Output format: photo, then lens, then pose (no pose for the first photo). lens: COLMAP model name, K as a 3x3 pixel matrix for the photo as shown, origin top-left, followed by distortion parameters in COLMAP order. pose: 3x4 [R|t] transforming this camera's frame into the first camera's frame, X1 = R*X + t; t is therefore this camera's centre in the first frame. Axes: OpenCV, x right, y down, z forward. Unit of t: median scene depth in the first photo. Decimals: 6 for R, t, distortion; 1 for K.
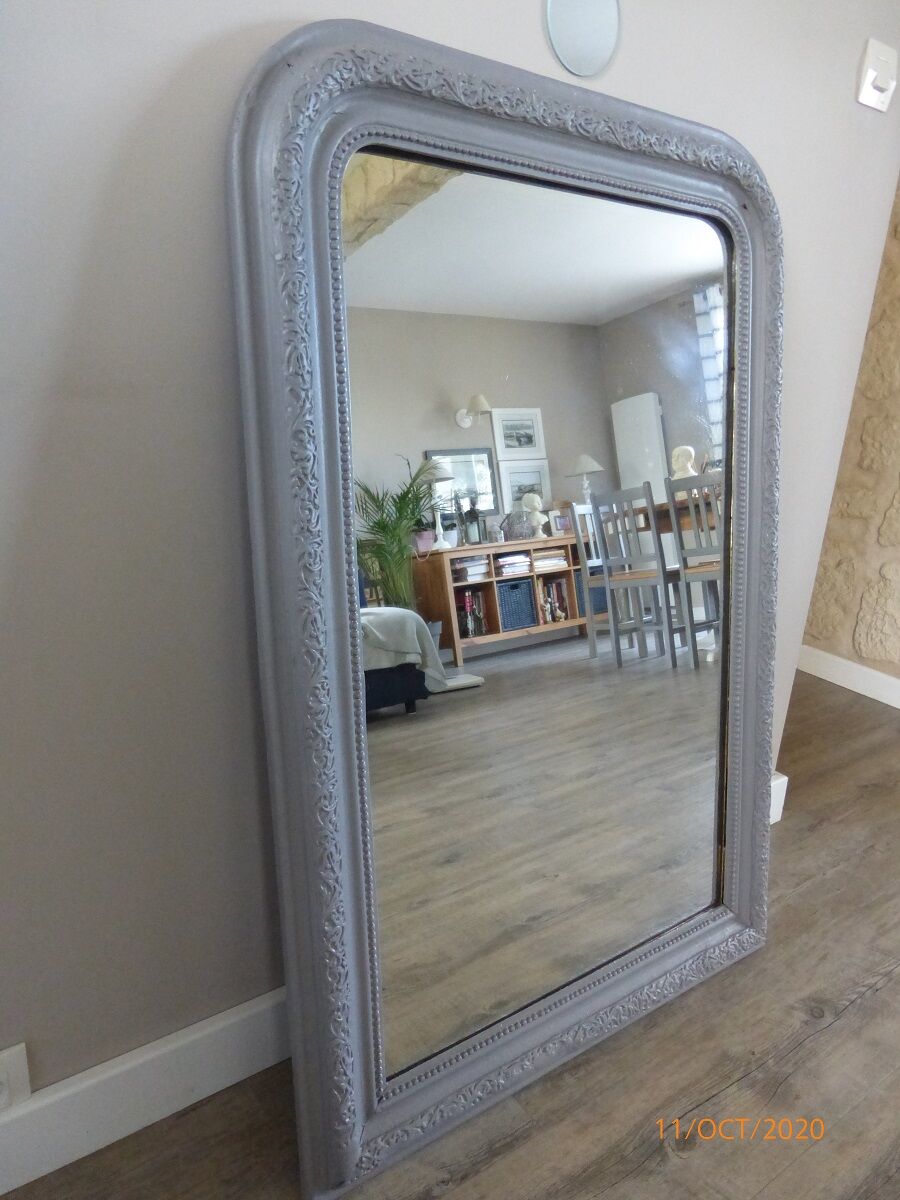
lens RADIAL K [[945.3, 0, 453.3], [0, 945.3, 602.6], [0, 0, 1]] dist [-0.007168, 0.016002]
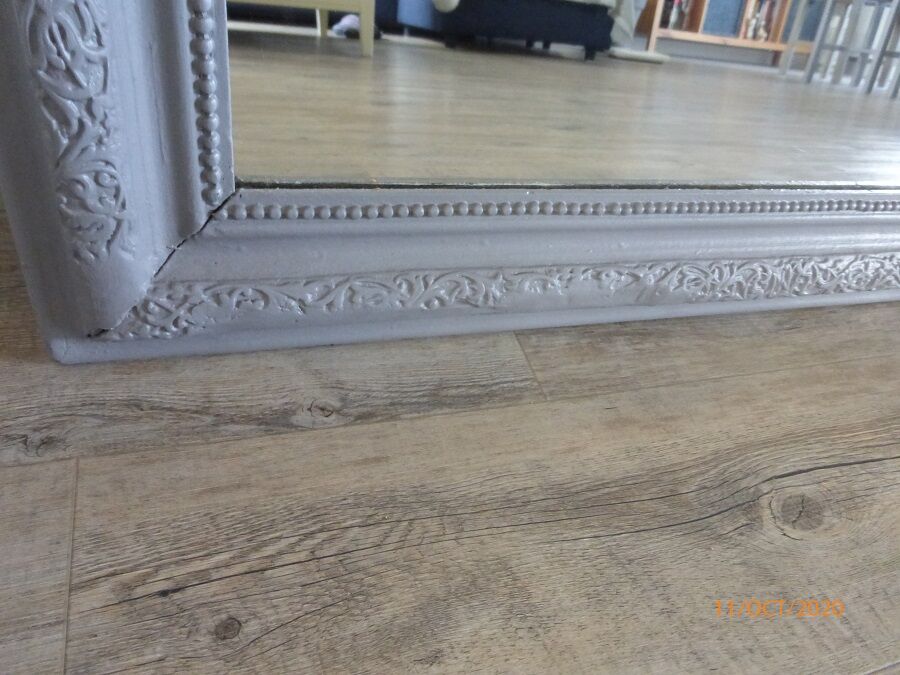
lens RADIAL K [[709.0, 0, 450.8], [0, 709.0, 337.1], [0, 0, 1]] dist [-0.007168, 0.016002]
pose [[0.934435, 0.325852, -0.143708, 0.082702], [-0.241748, 0.876681, 0.415918, 0.337144], [0.261514, -0.353907, 0.897976, 0.576257]]
